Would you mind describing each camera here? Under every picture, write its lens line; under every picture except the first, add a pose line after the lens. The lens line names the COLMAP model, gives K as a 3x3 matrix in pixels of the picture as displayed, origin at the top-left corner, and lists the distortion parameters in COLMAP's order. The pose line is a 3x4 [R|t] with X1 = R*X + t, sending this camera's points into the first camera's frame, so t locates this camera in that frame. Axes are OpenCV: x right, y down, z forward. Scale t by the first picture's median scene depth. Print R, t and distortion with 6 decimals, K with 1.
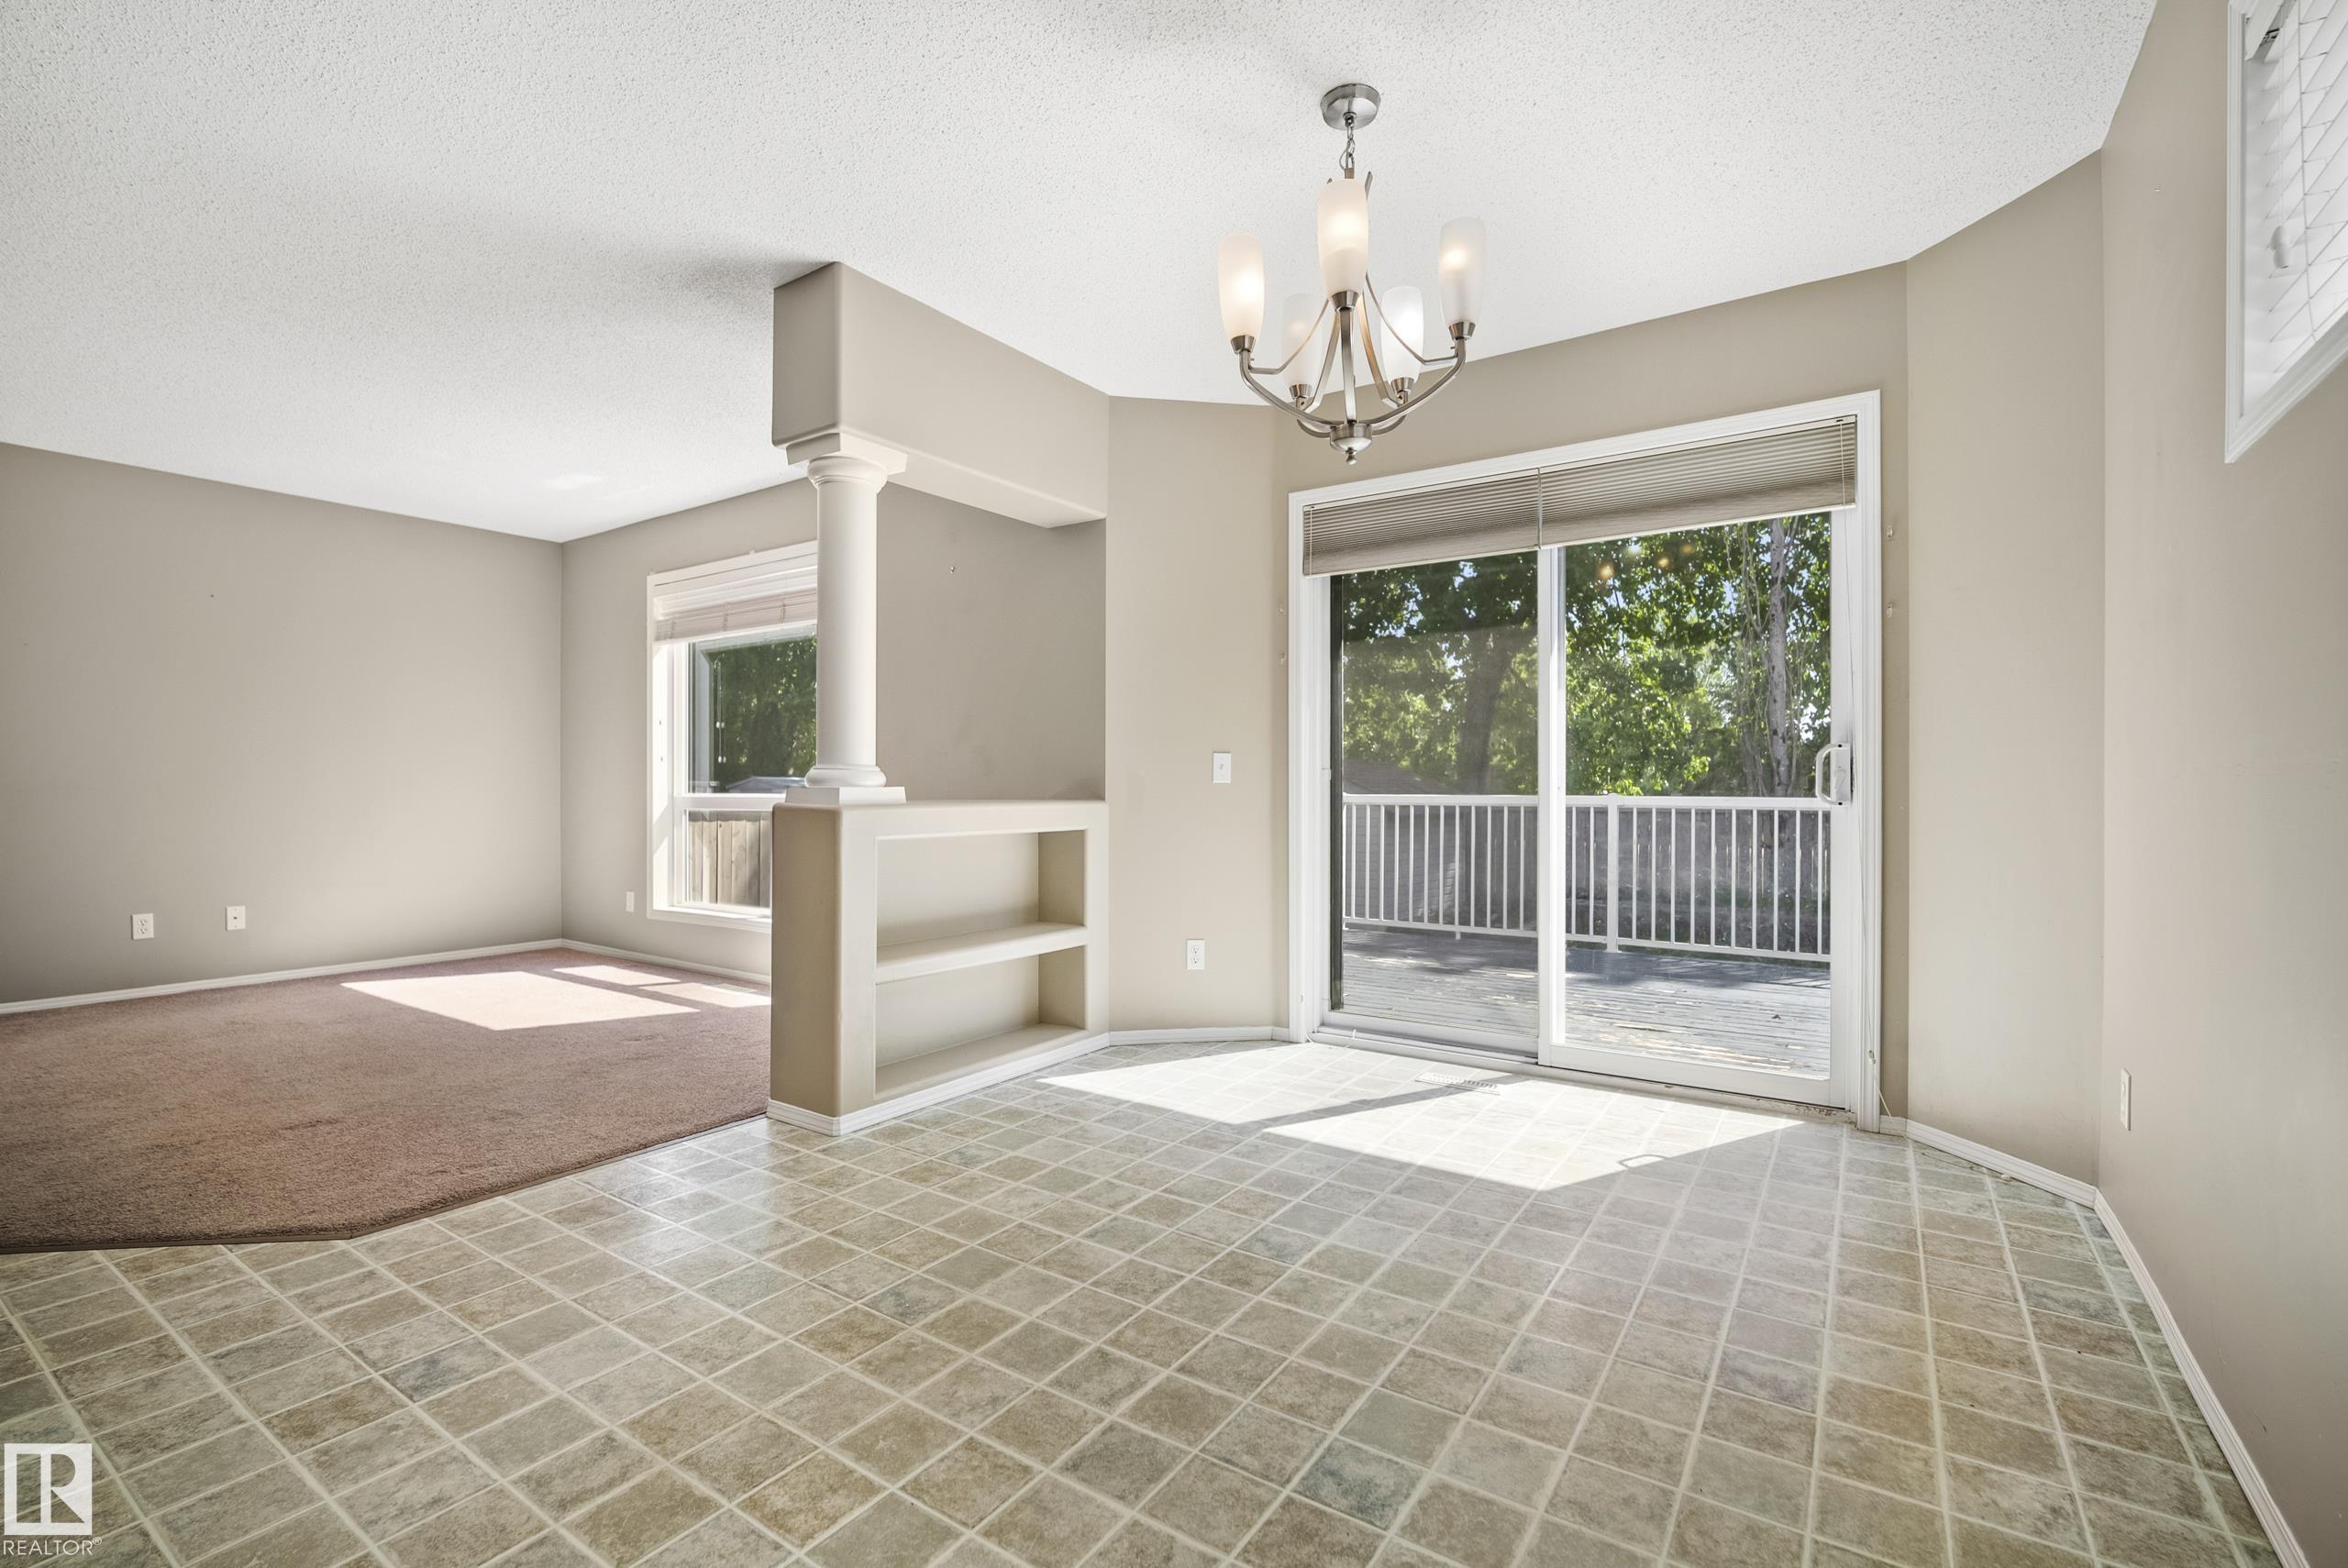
lens RADIAL K [[1041.1, 0, 1169.6], [0, 1041.1, 784.9], [0, 0, 1]] dist [-0.014285, 0.004668]
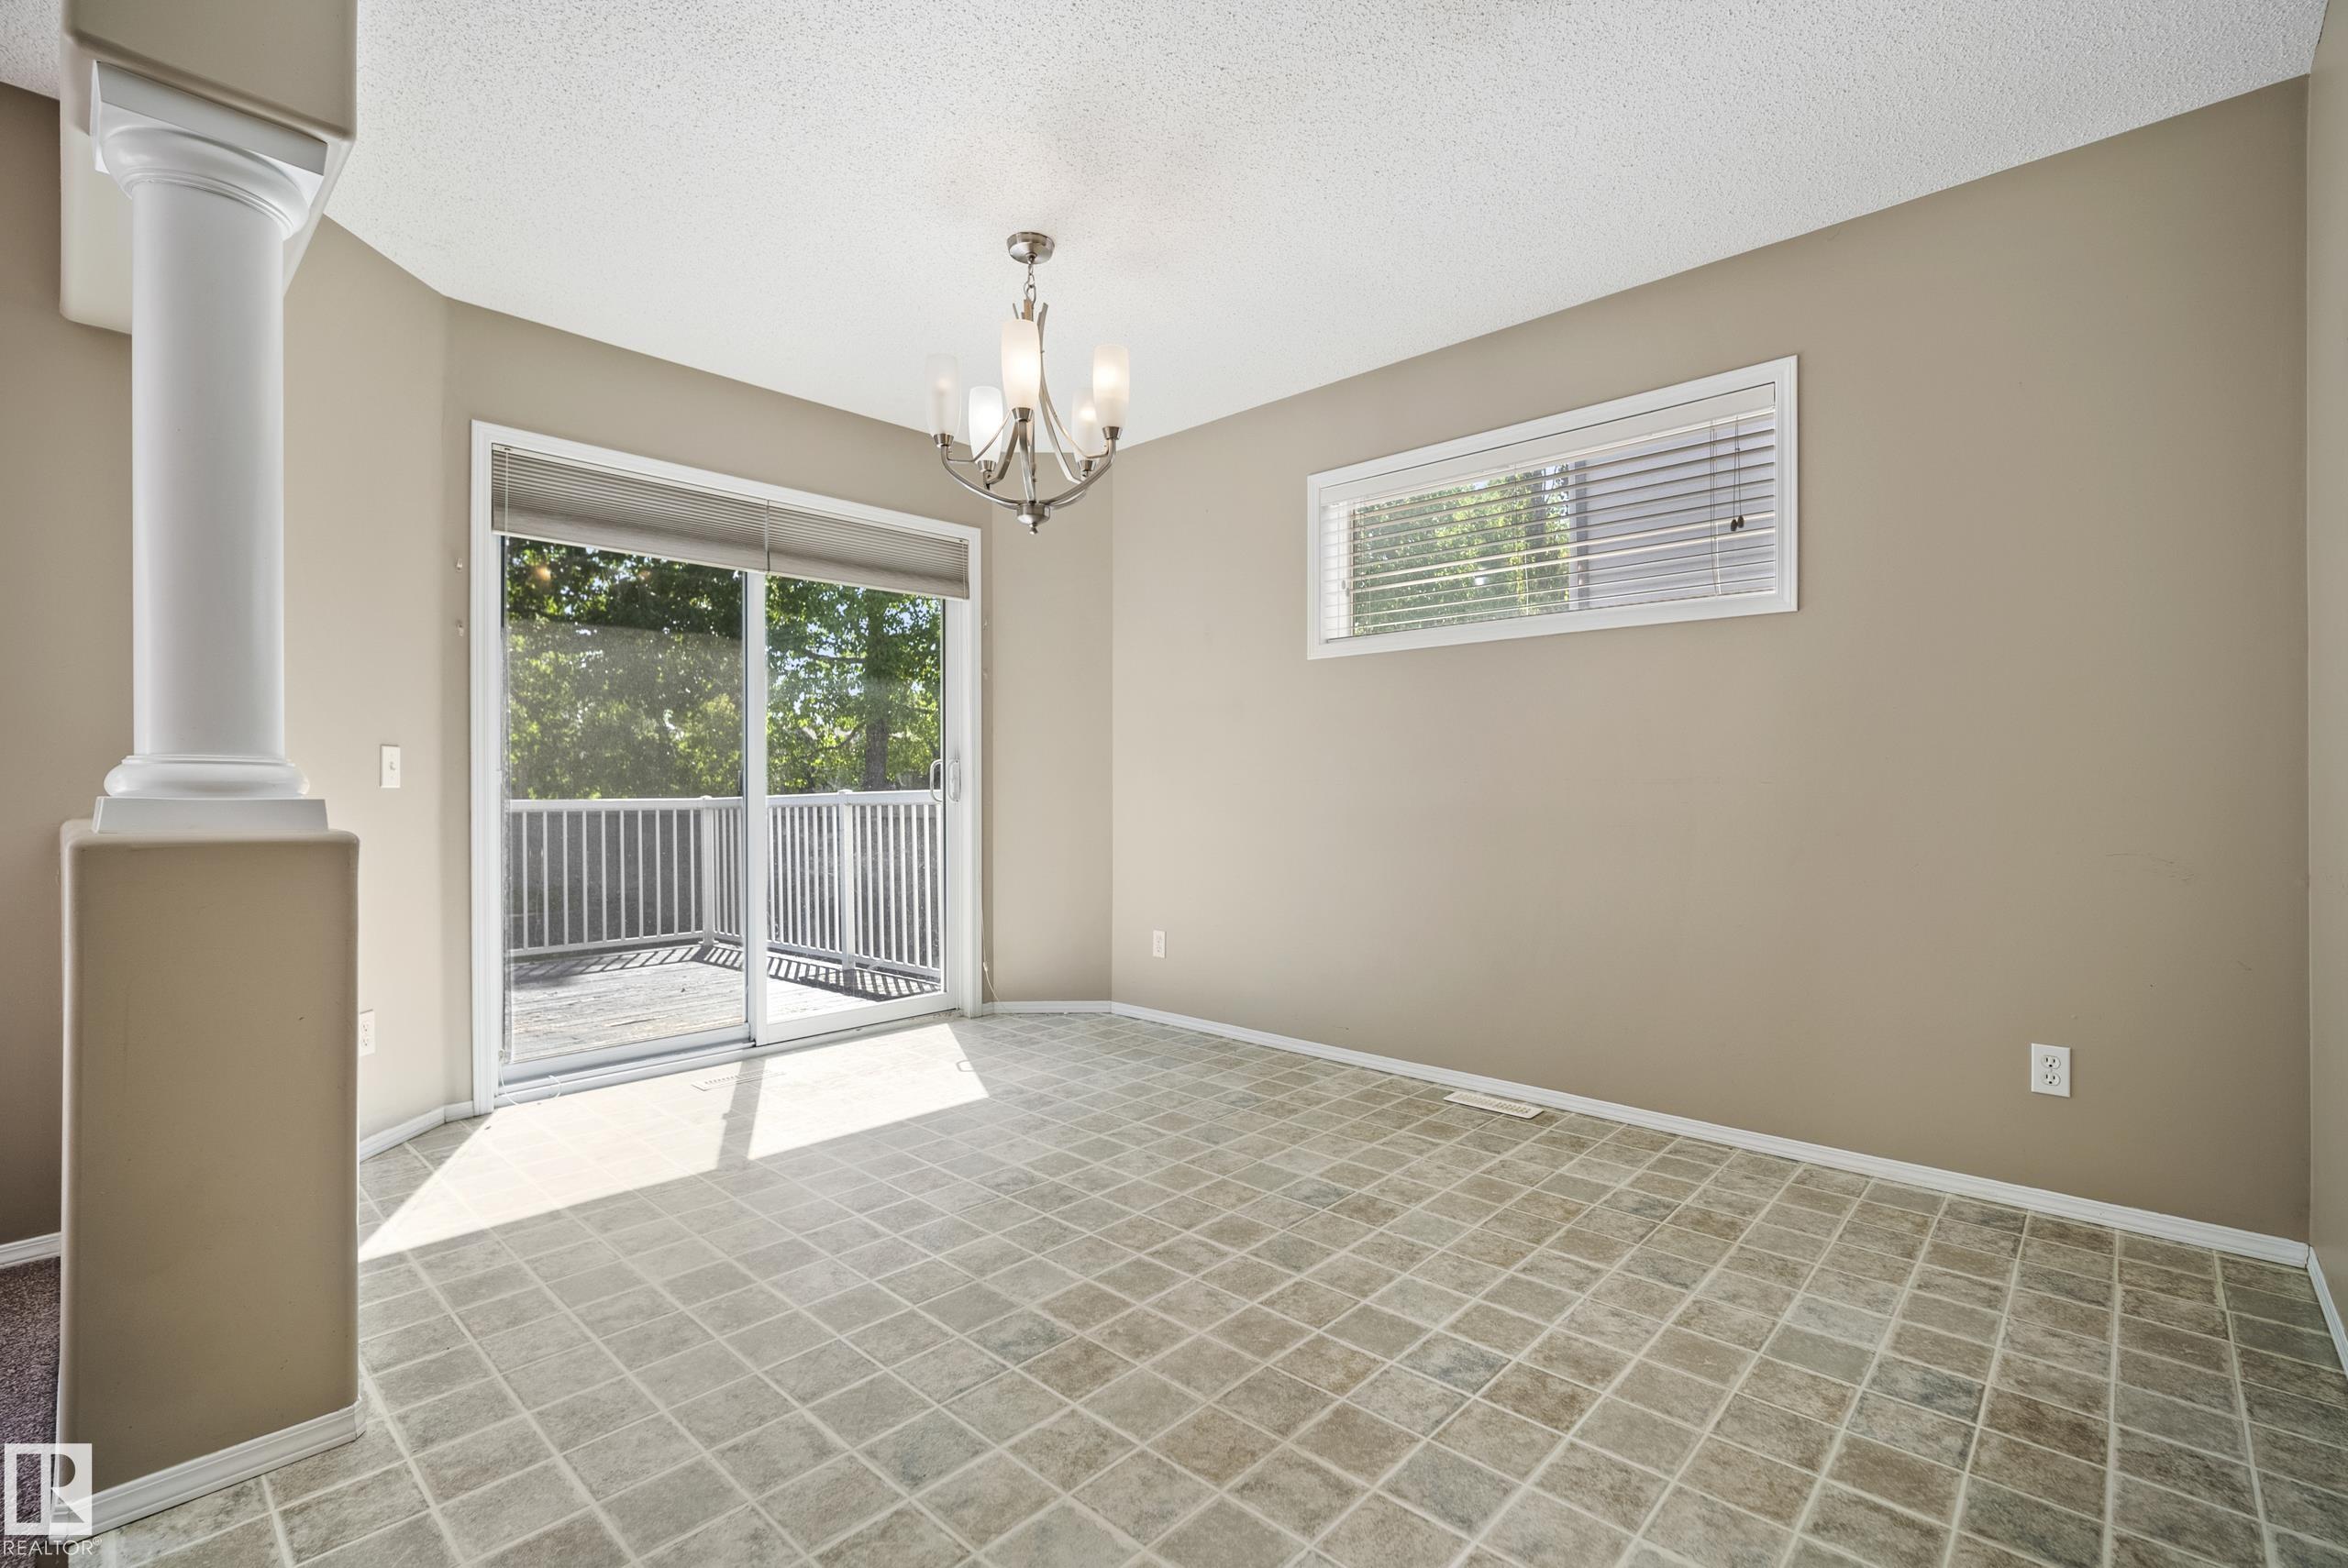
lens RADIAL K [[1041.1, 0, 1169.6], [0, 1041.1, 784.9], [0, 0, 1]] dist [-0.014285, 0.004668]
pose [[0.153421, -0.000971, 0.988160, -0.789435], [0.001916, 0.999998, 0.000685, -0.005463], [-0.988159, 0.001788, 0.153423, 0.488802]]
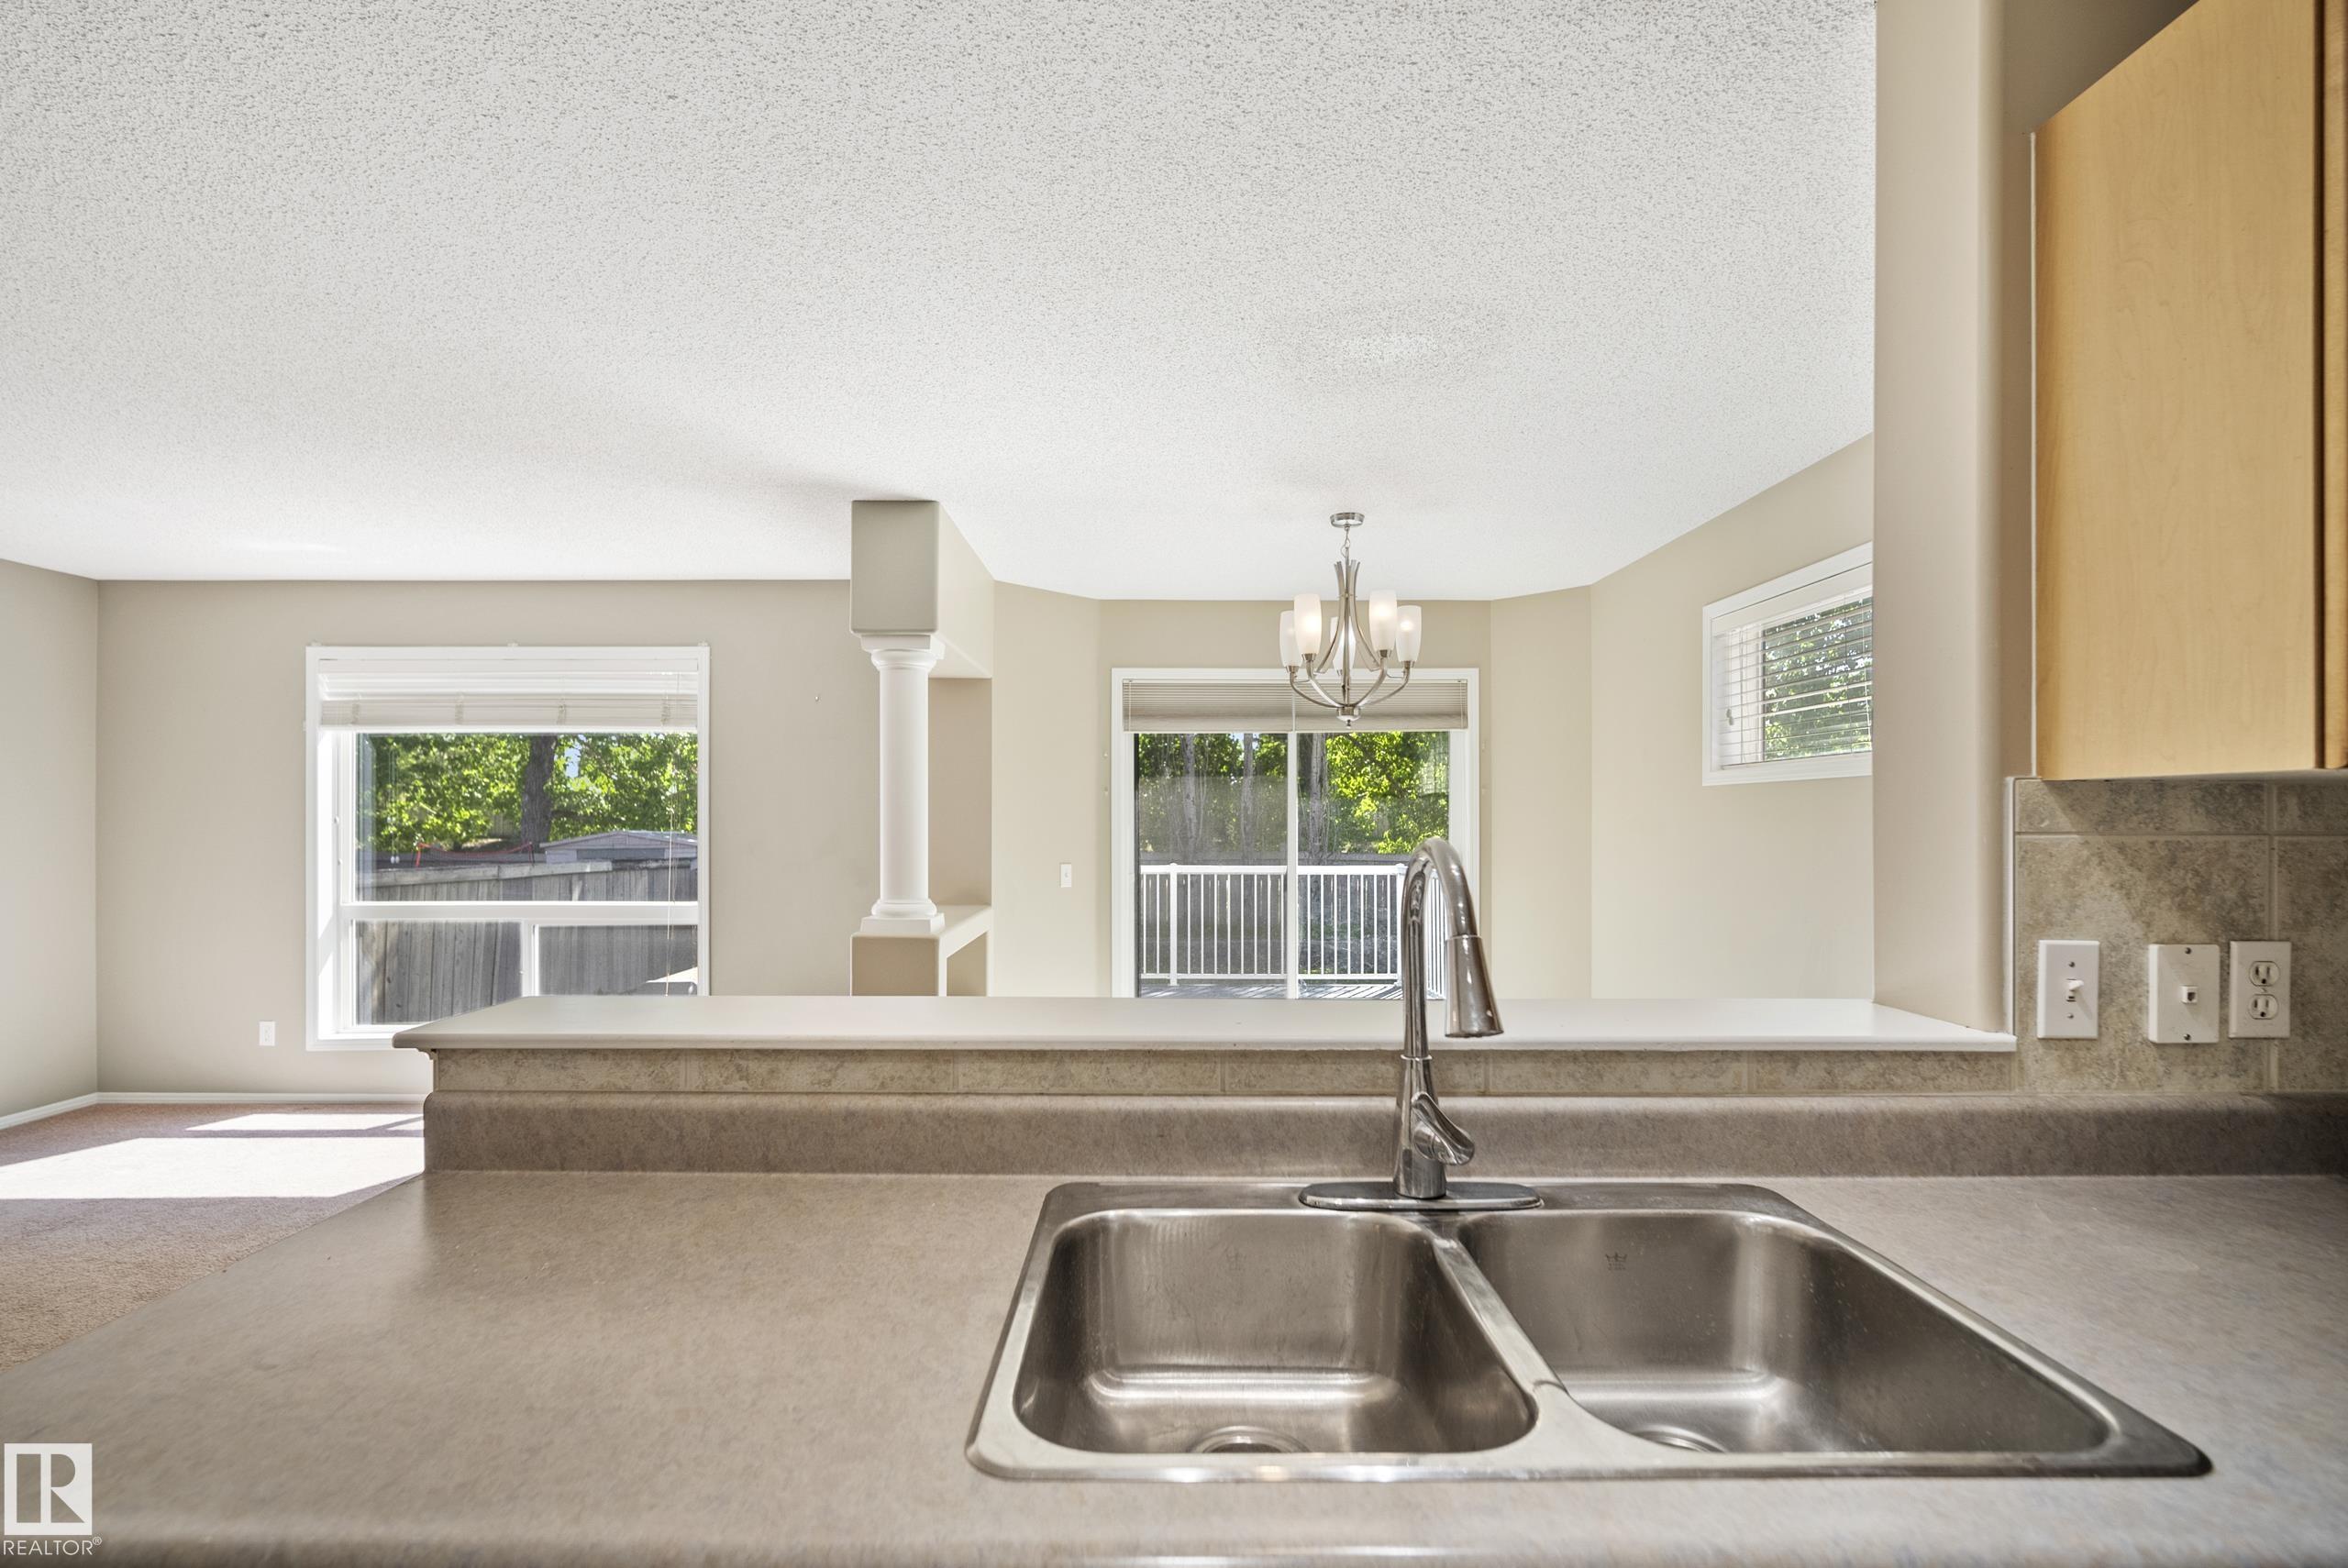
lens RADIAL K [[1048.9, 0, 1174.0], [0, 1048.9, 811.7], [0, 0, 1]] dist [-0.011039, -0.000713]
pose [[0.818892, 0.002554, 0.573943, -0.808079], [0.000544, 0.999986, -0.005226, -0.122302], [-0.573948, 0.004592, 0.818879, -0.200280]]
